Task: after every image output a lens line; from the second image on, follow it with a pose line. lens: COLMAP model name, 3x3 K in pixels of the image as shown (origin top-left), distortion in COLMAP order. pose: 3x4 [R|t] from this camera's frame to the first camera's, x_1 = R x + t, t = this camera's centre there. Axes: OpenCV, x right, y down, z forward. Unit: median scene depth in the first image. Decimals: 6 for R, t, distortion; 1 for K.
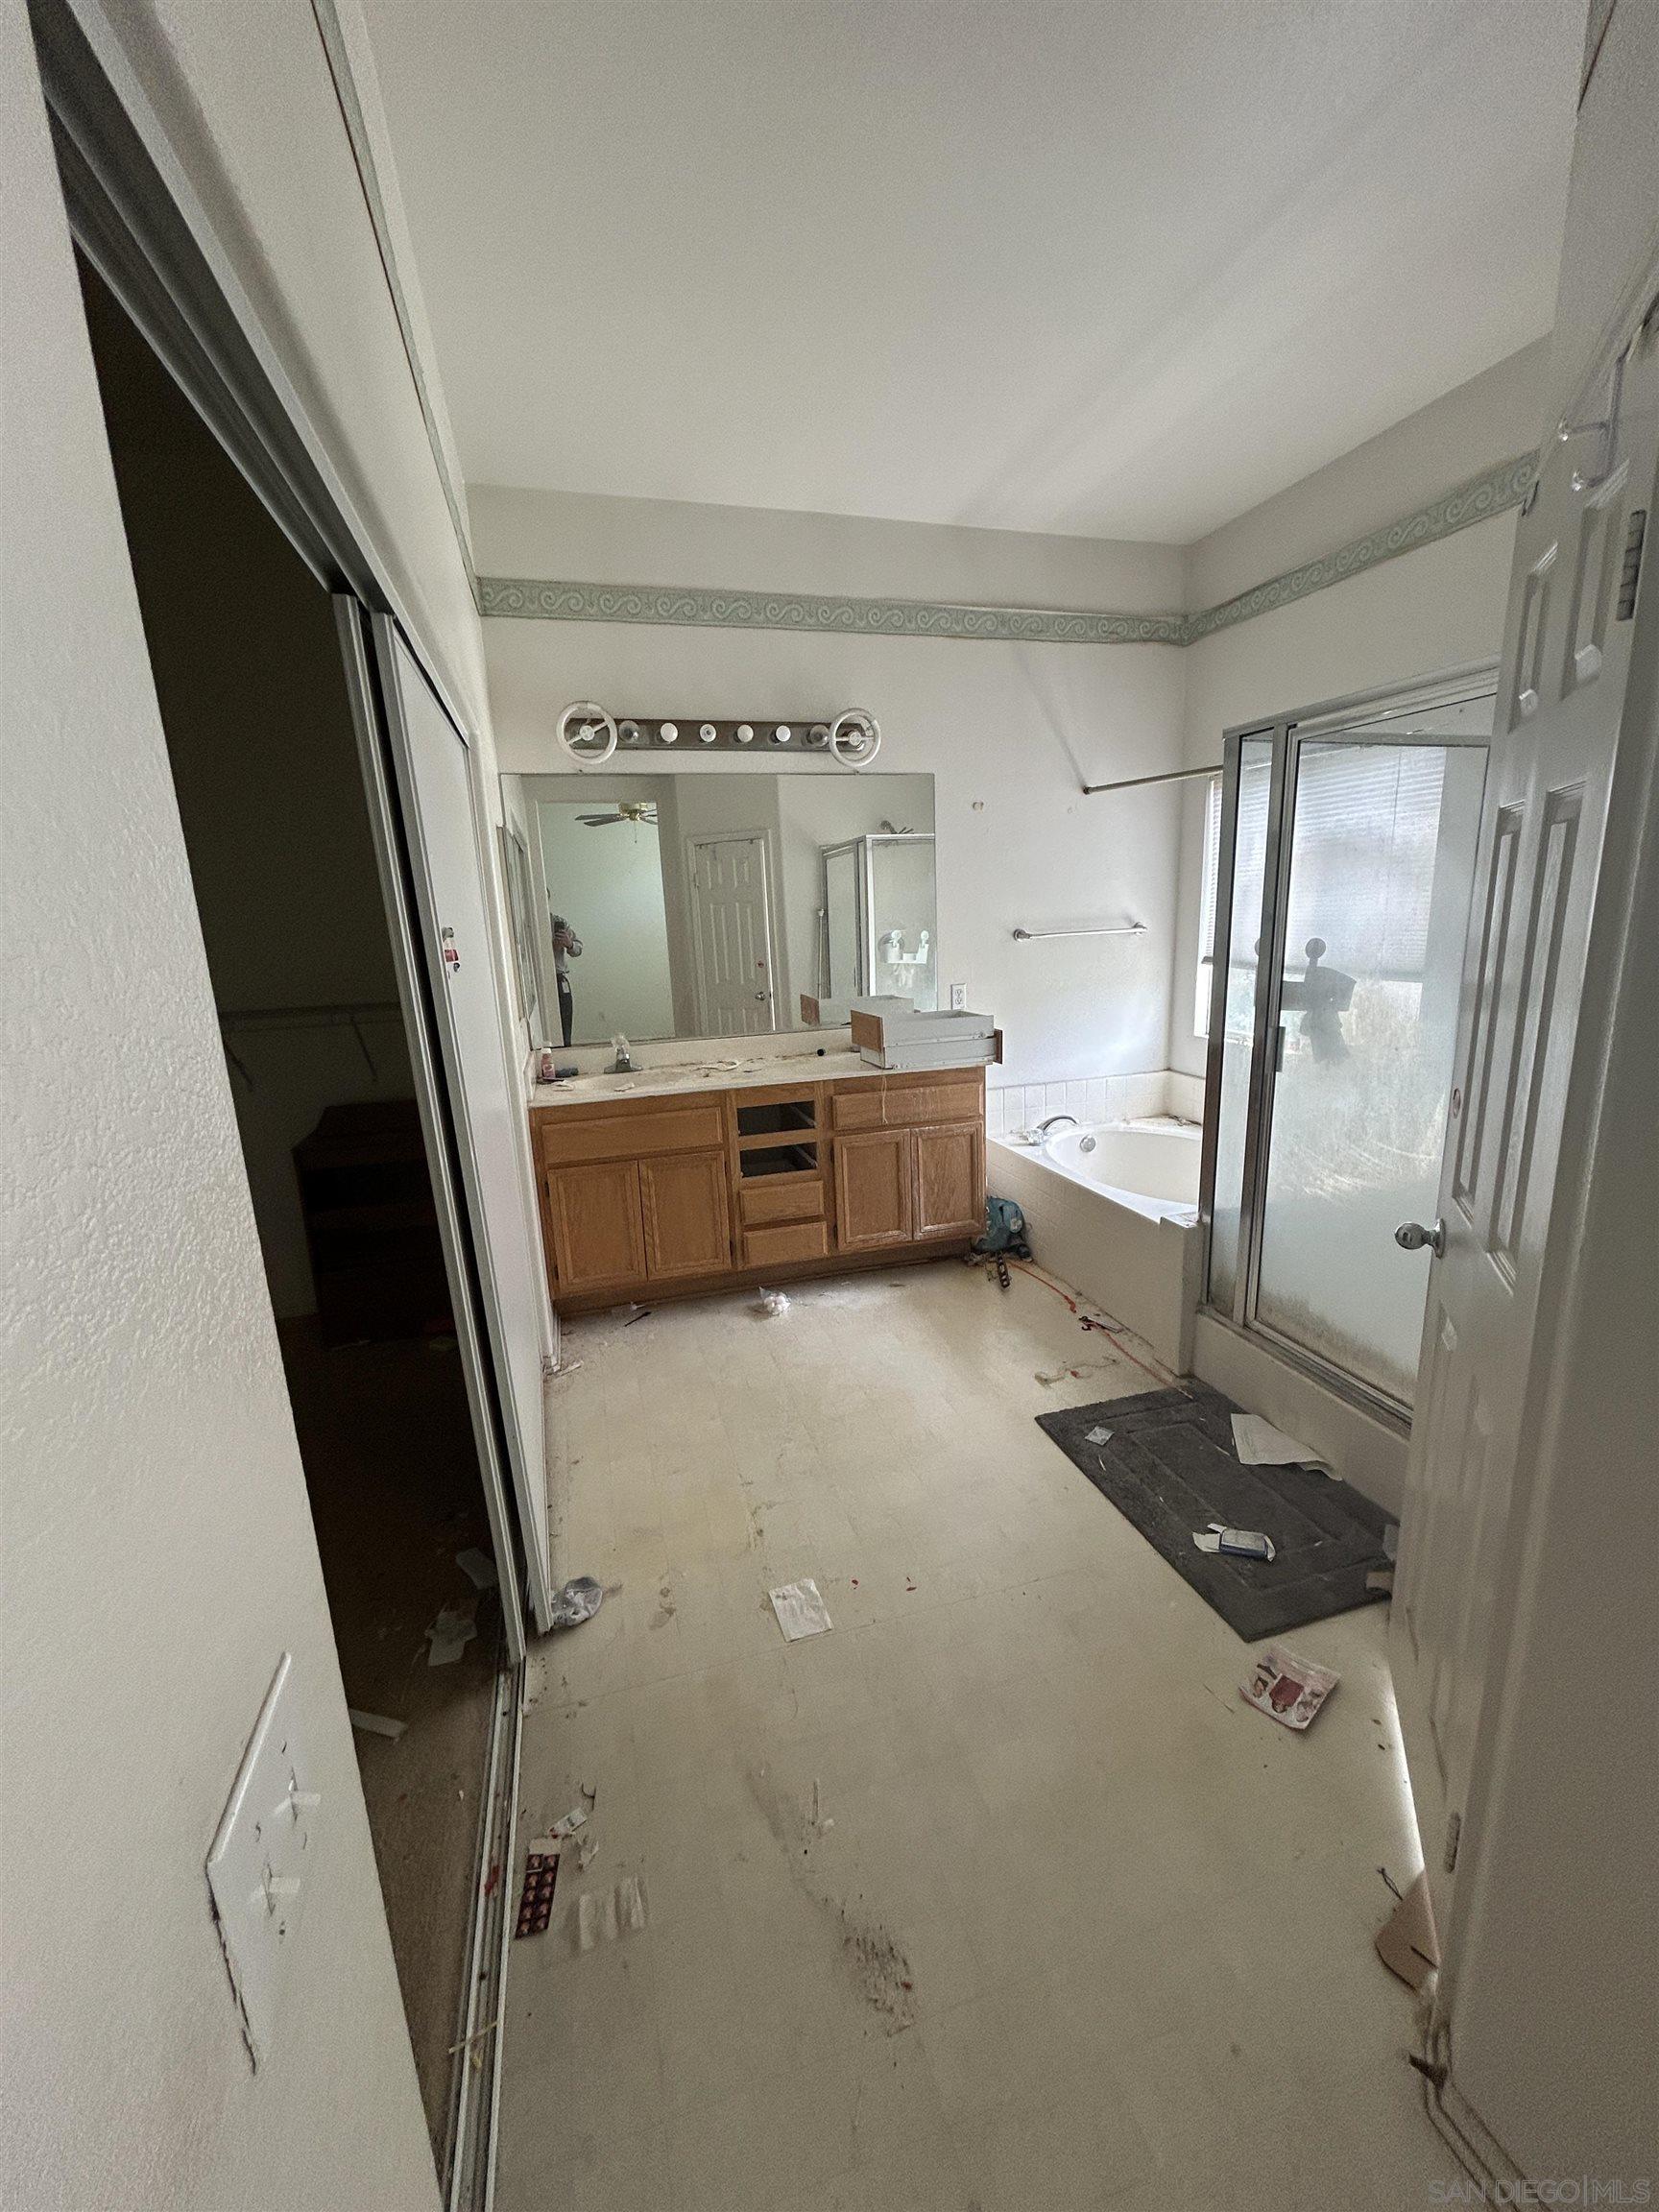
lens RADIAL K [[889.8, 0, 829.5], [0, 889.8, 1106.0], [0, 0, 1]] dist [-0.000526, -0.000021]
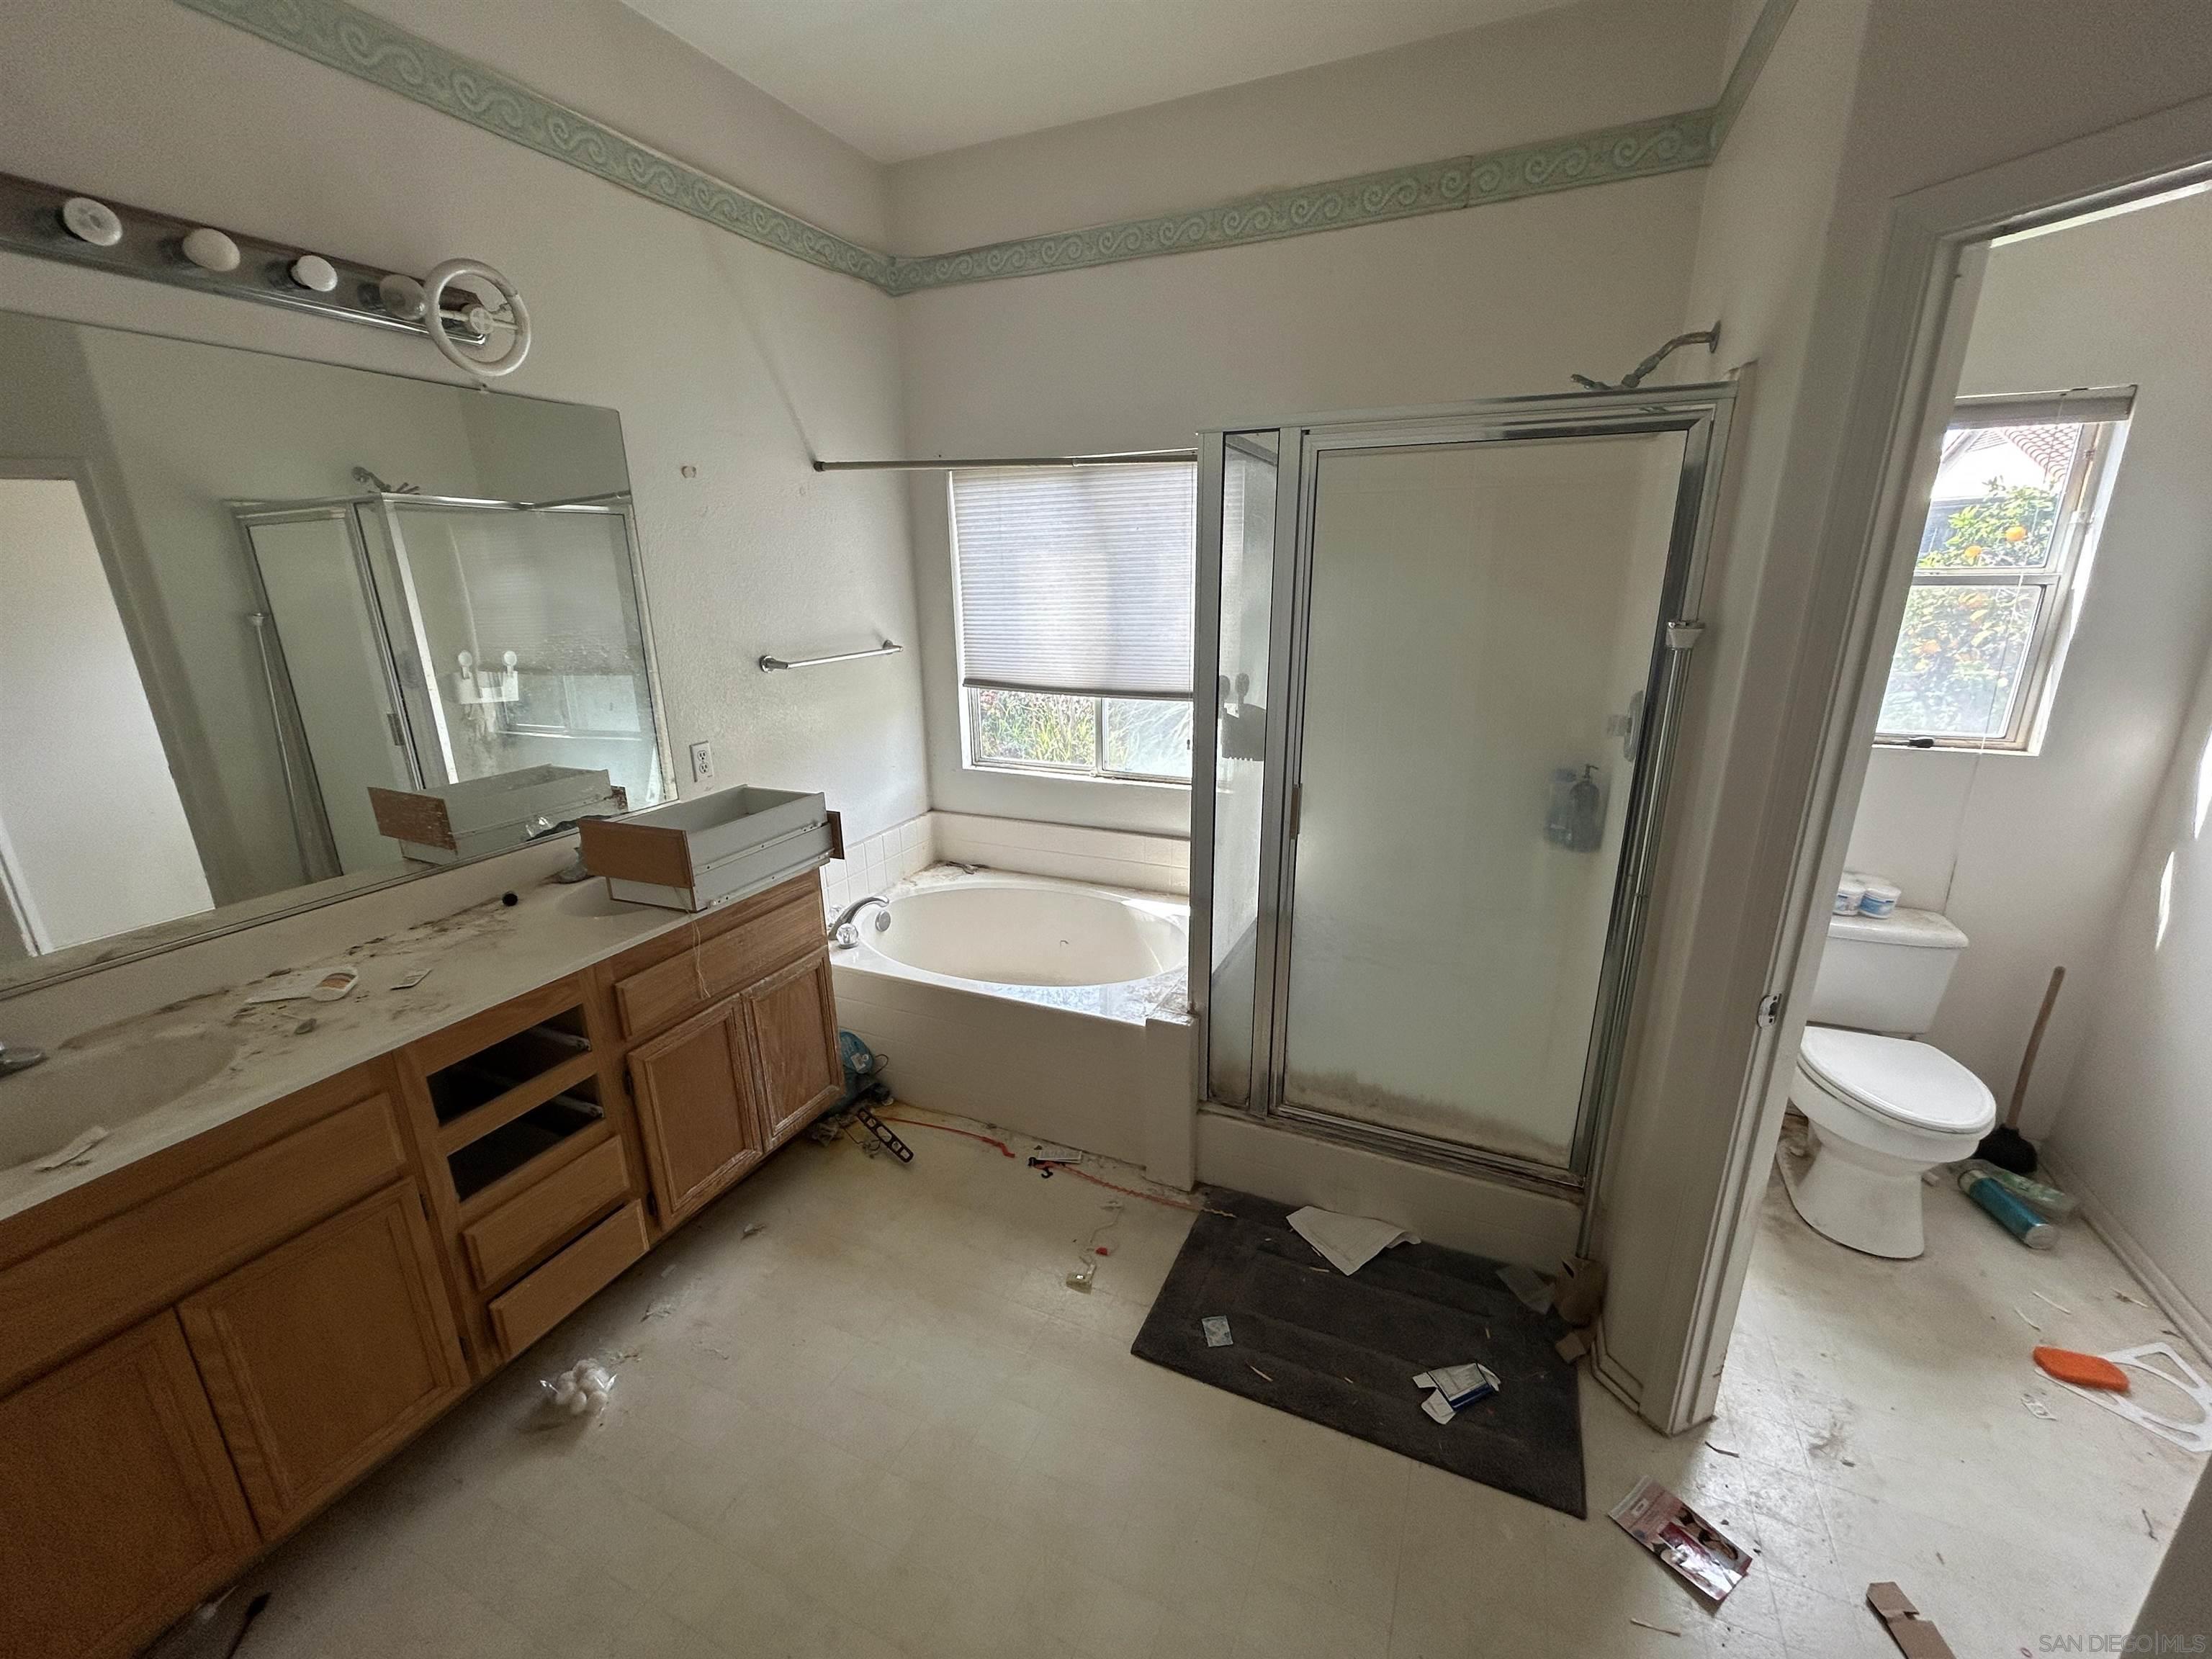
lens RADIAL K [[889.8, 0, 1106.0], [0, 889.8, 829.5], [0, 0, 1]] dist [-0.000526, -0.000021]
pose [[0.650376, -0.185712, 0.736561, -0.181615], [0.151299, 0.981895, 0.113974, -0.119056], [-0.744392, 0.037315, 0.666699, 0.382870]]
